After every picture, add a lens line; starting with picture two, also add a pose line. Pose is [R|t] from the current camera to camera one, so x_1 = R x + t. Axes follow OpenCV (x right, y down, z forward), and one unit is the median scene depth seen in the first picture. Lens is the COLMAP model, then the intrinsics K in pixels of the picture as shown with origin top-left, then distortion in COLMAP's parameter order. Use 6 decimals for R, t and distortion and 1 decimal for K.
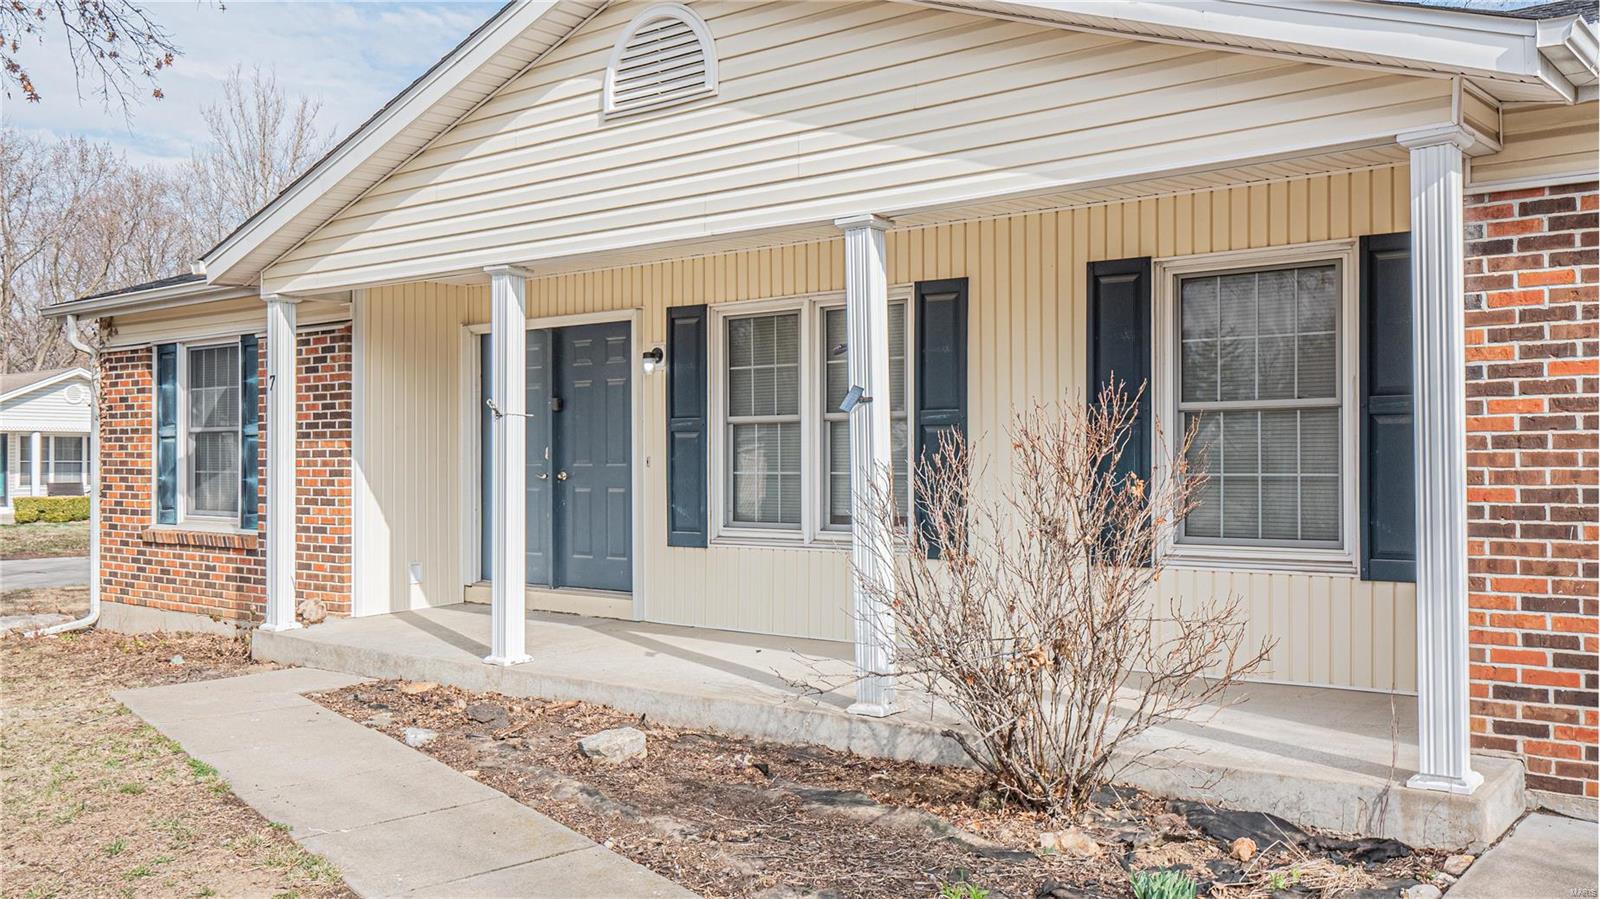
lens RADIAL K [[1387.6, 0, 803.4], [0, 1387.6, 452.5], [0, 0, 1]] dist [0.006352, -0.016860]
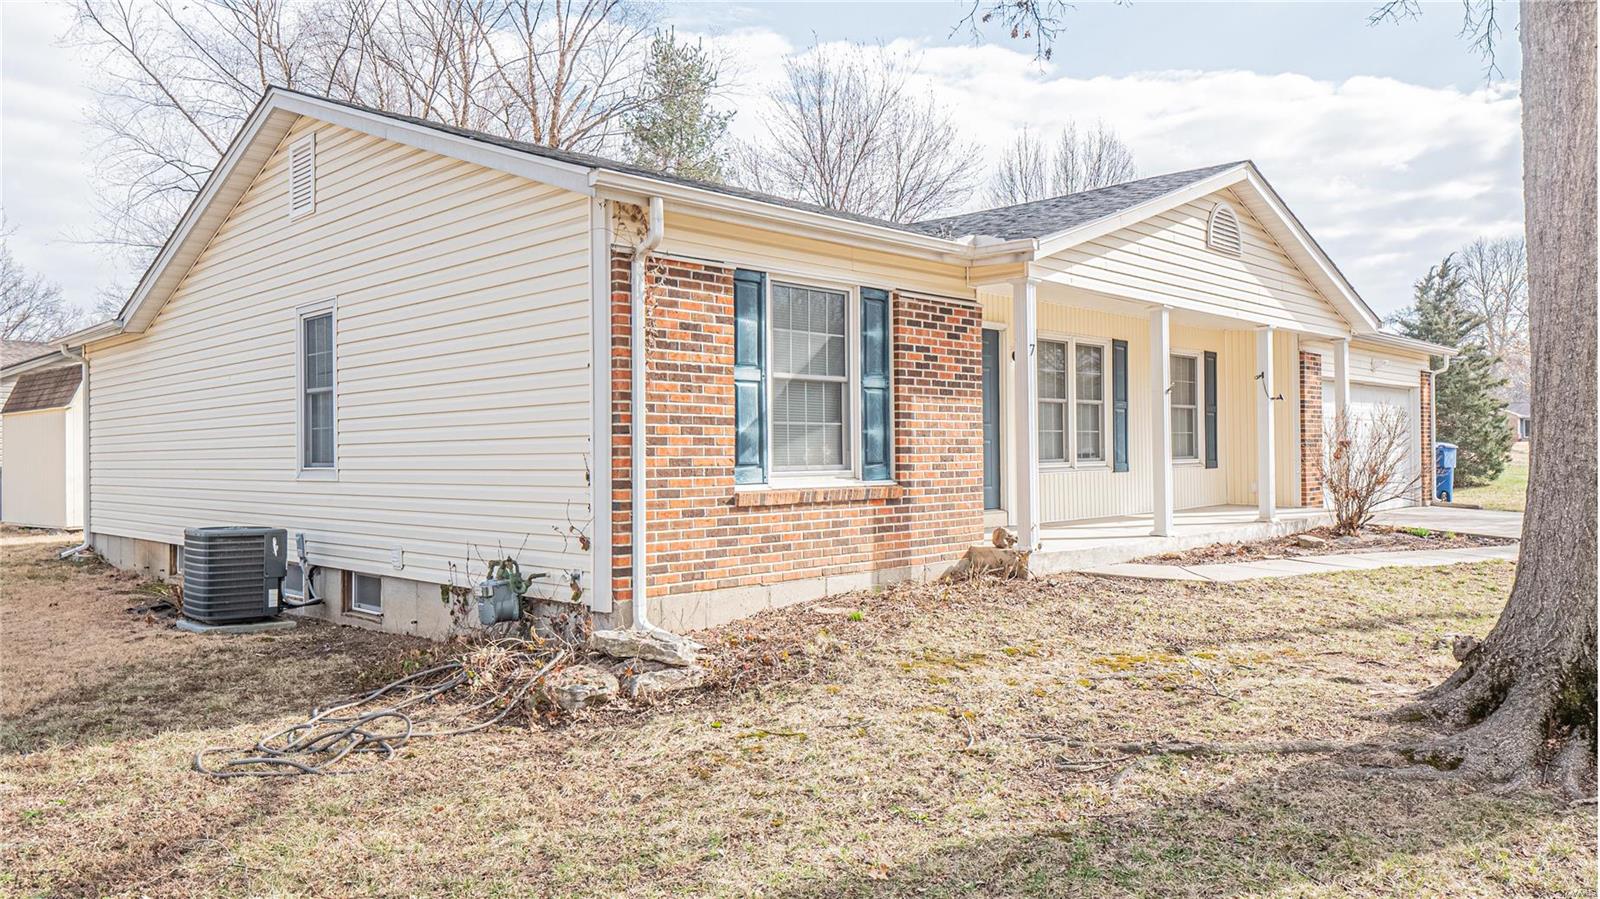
lens RADIAL K [[1134.4, 0, 799.4], [0, 1134.4, 443.0], [0, 0, 1]] dist [-0.005891, -0.003318]
pose [[0.091838, 0.010236, 0.995721, -1.337162], [0.003107, 0.999939, -0.010566, 0.040027], [-0.995769, 0.004064, 0.091801, 1.065404]]
